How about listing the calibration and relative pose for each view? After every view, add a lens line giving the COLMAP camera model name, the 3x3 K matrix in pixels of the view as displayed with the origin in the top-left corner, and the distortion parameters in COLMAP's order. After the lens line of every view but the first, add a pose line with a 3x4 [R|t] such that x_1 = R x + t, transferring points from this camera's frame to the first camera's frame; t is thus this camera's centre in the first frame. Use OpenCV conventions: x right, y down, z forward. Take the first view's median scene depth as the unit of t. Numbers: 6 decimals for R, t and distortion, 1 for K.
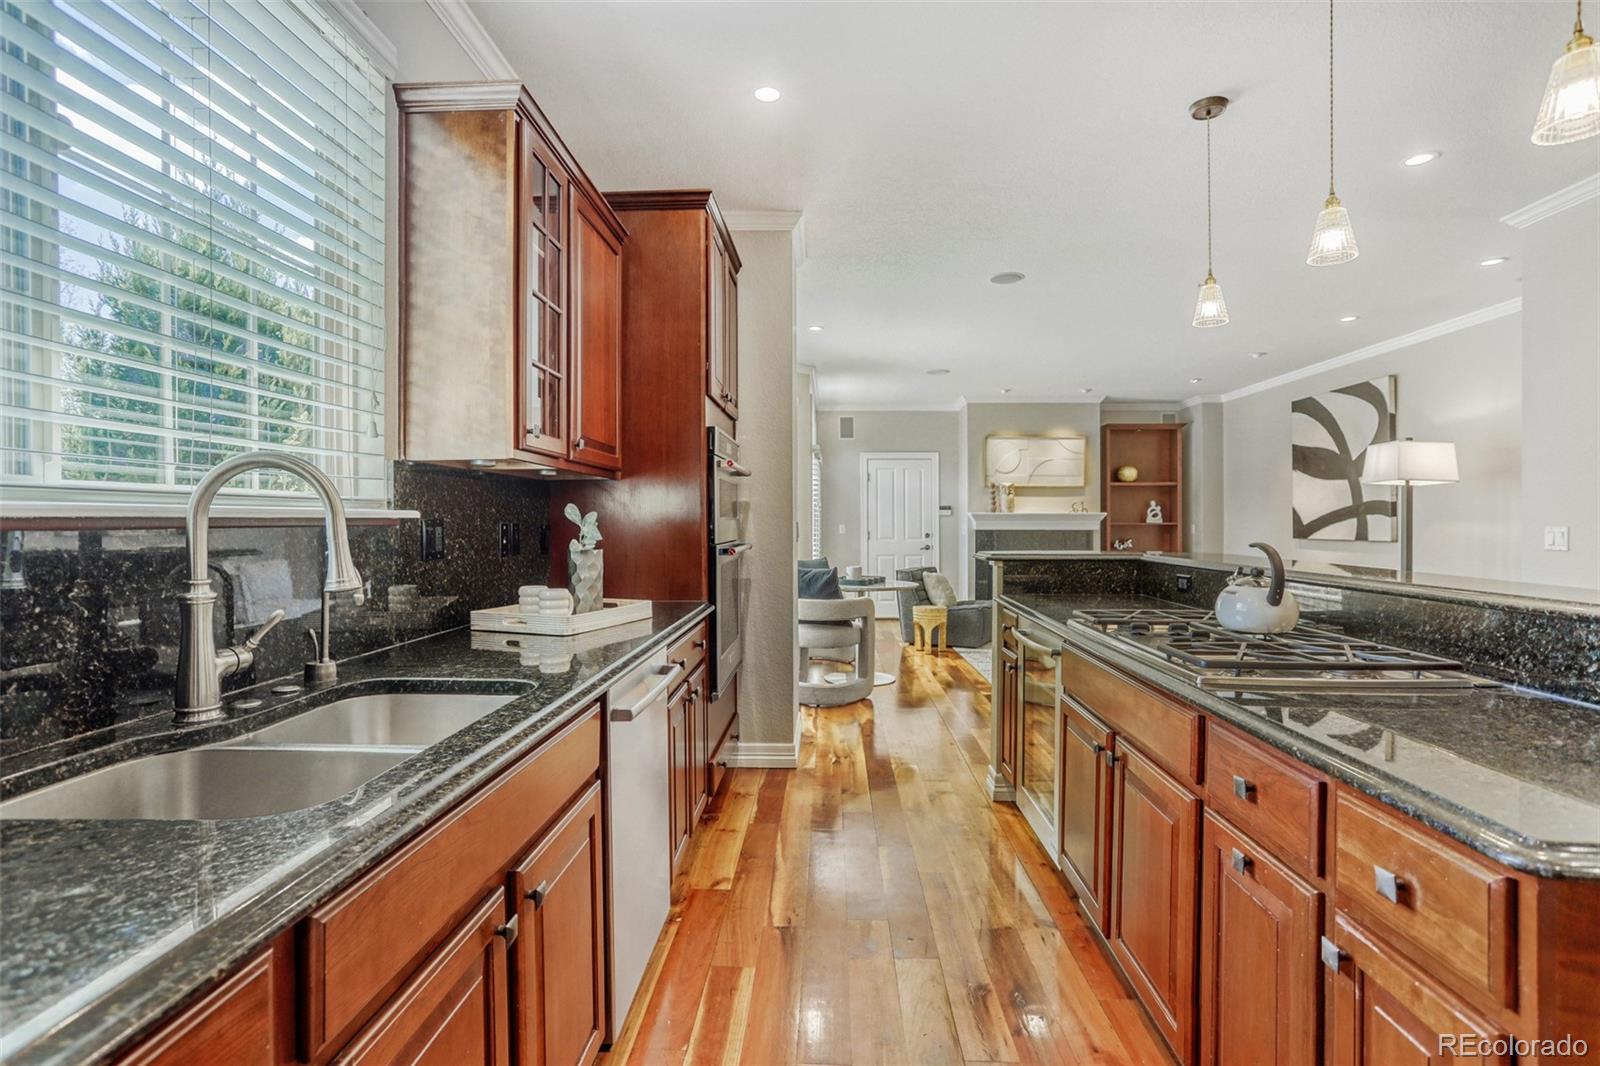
lens RADIAL K [[783.4, 0, 808.1], [0, 783.4, 537.3], [0, 0, 1]] dist [-0.009317, 0.003648]
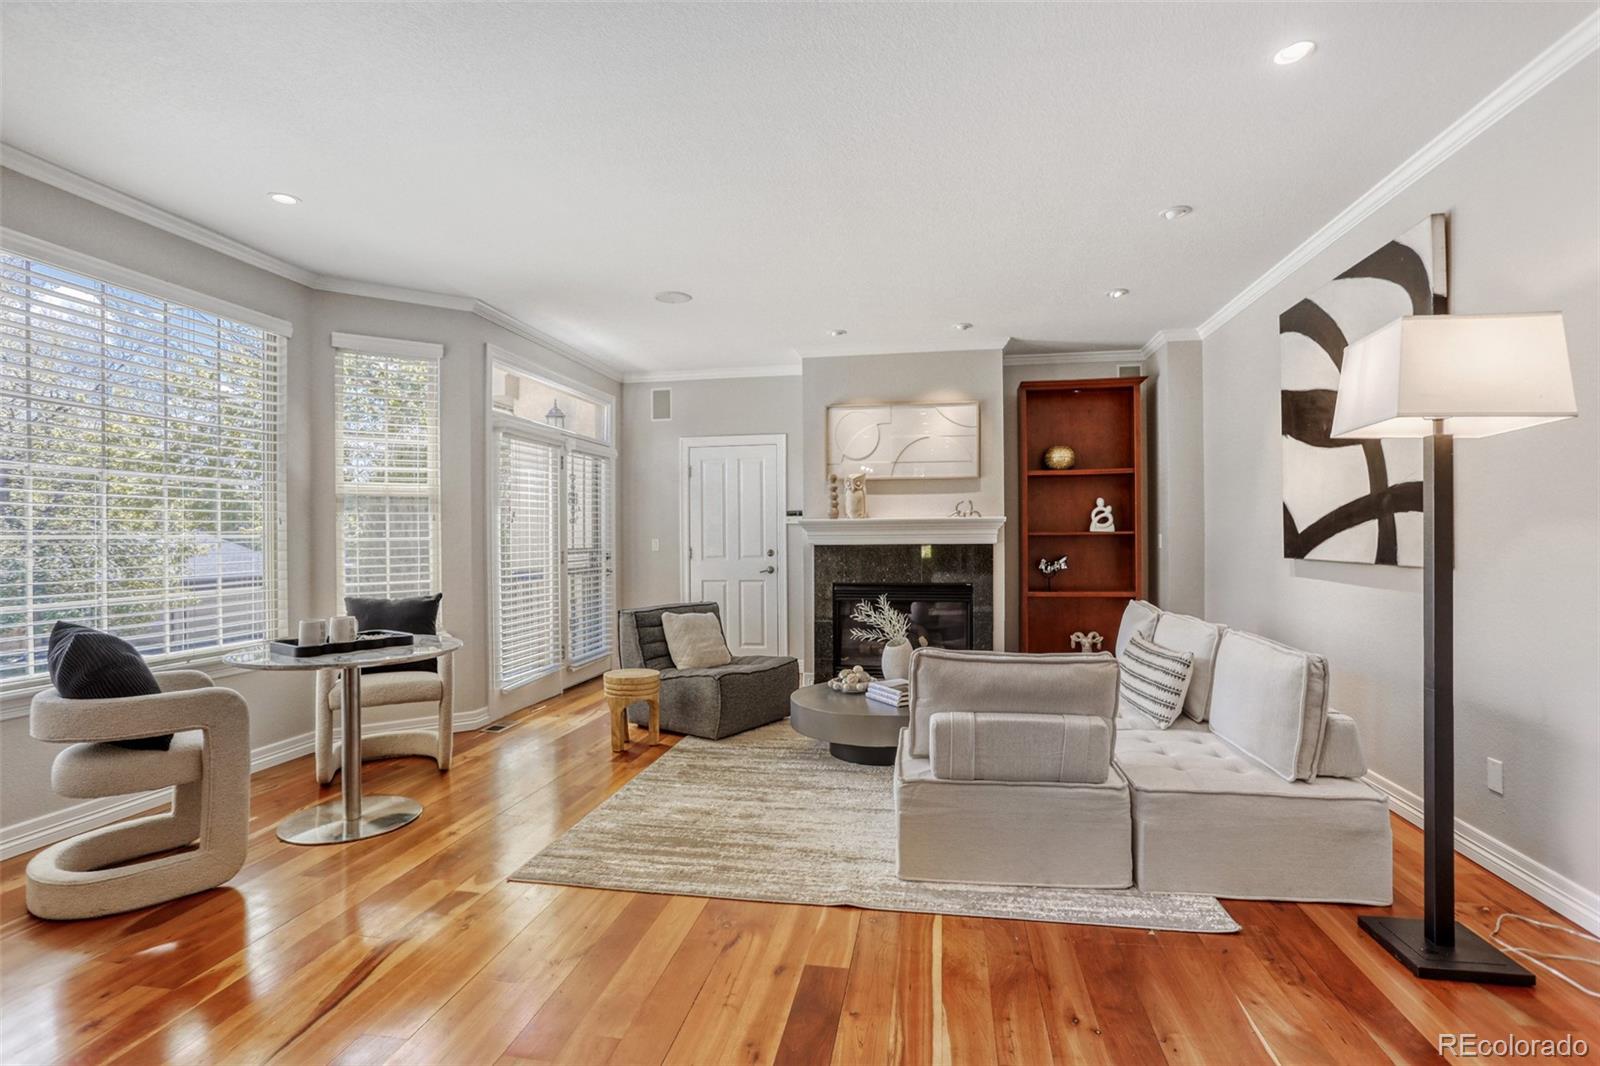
lens RADIAL K [[783.4, 0, 787.5], [0, 783.4, 532.3], [0, 0, 1]] dist [-0.009317, 0.003648]
pose [[0.987486, -0.008686, -0.157466, 0.299101], [0.005228, 0.999736, -0.022360, -0.005219], [0.157619, 0.021257, 0.987271, 0.330334]]
